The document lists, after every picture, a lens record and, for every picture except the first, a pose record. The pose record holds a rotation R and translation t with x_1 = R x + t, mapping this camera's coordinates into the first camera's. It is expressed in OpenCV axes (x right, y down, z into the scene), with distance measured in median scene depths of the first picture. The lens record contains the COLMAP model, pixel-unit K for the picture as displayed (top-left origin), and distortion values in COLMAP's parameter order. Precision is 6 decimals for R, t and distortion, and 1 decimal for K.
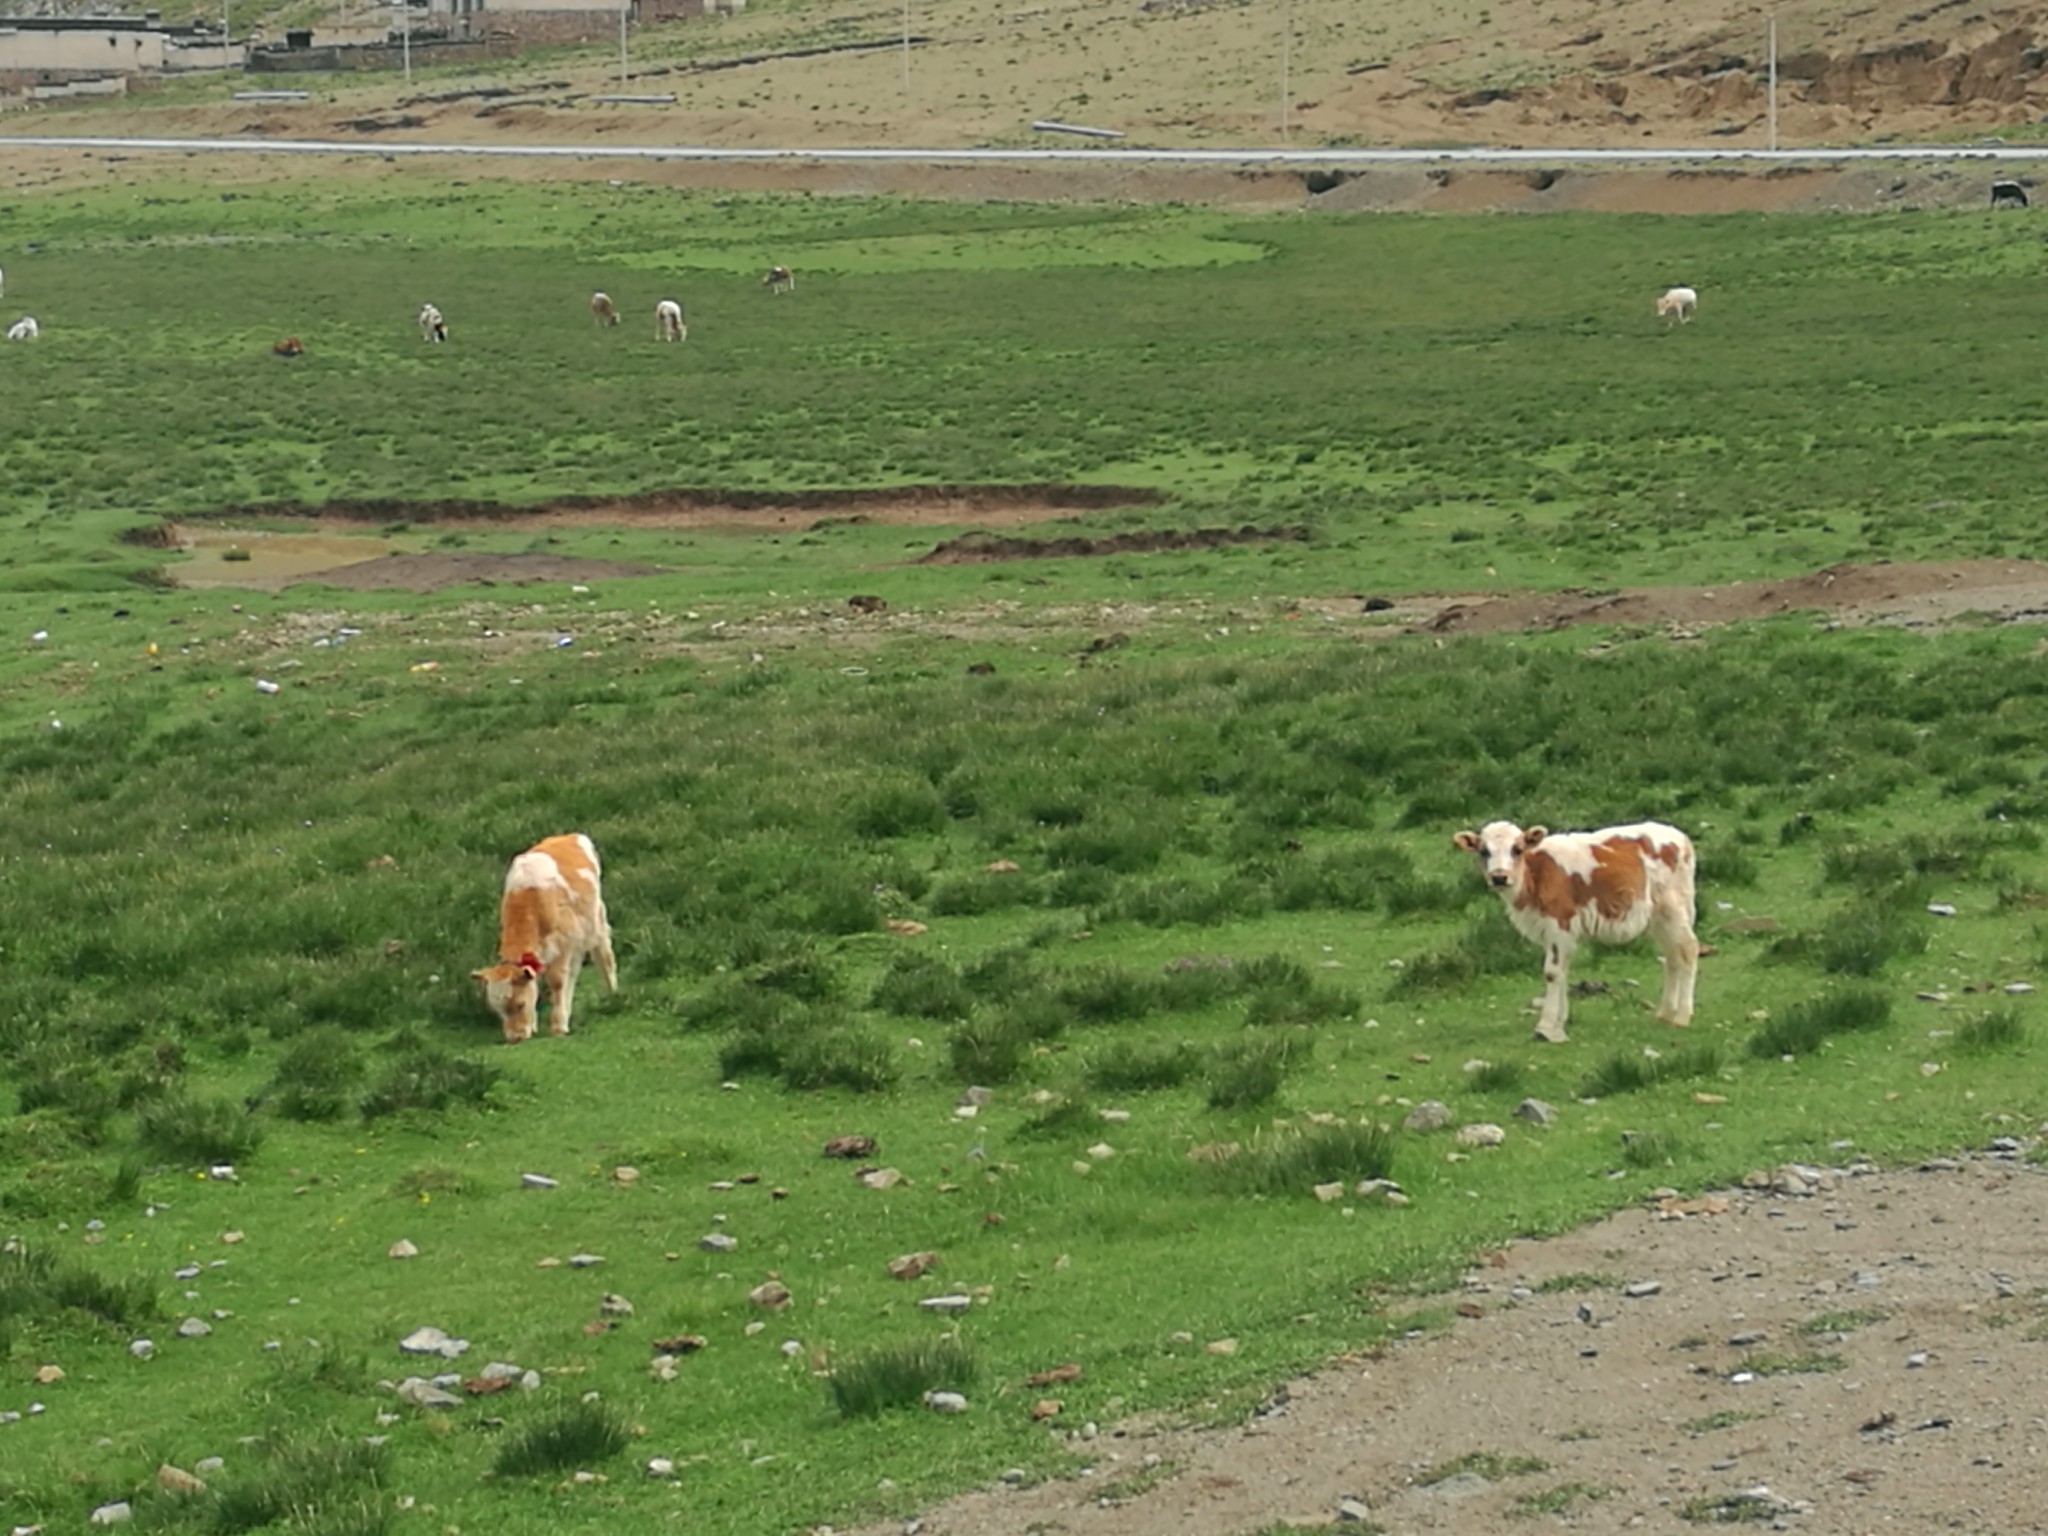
lens RADIAL K [[6347.4, 0, 1024.0], [0, 6347.4, 768.0], [0, 0, 1]] dist [0.488085, -7.349732]
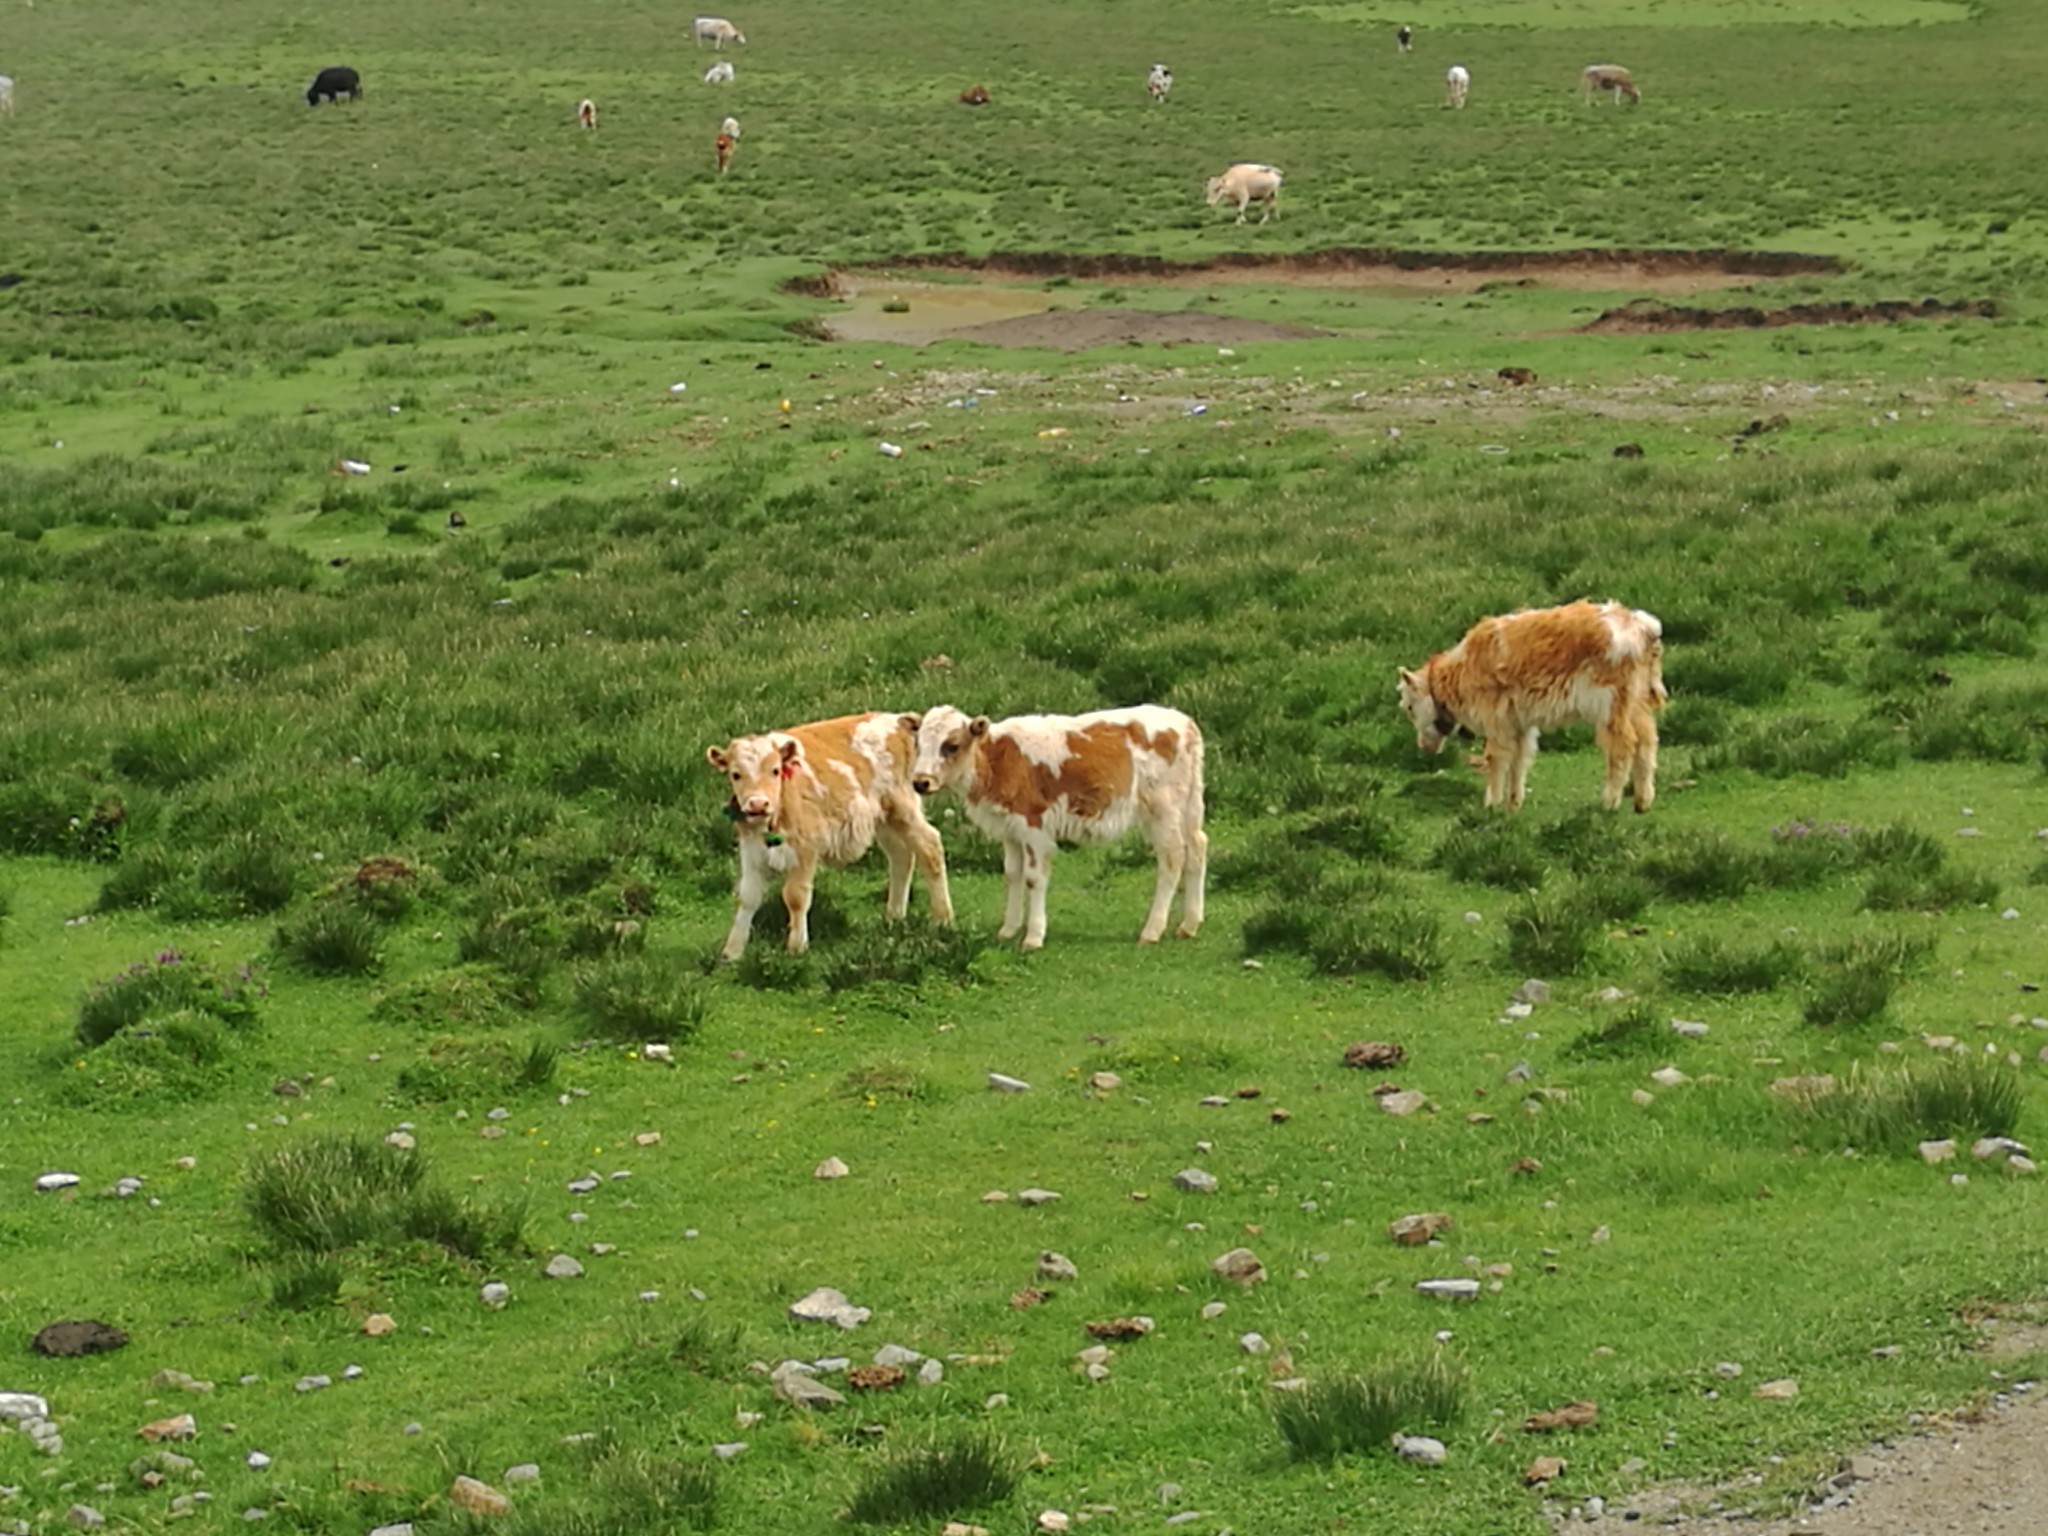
lens RADIAL K [[5903.4, 0, 1018.9], [0, 5903.4, 815.6], [0, 0, 1]] dist [0.341456, -2.097926]
pose [[0.992334, 0.034211, -0.118754, 0.016302], [-0.027715, 0.998050, 0.055929, -0.013634], [0.120436, -0.052209, 0.991347, 0.184443]]
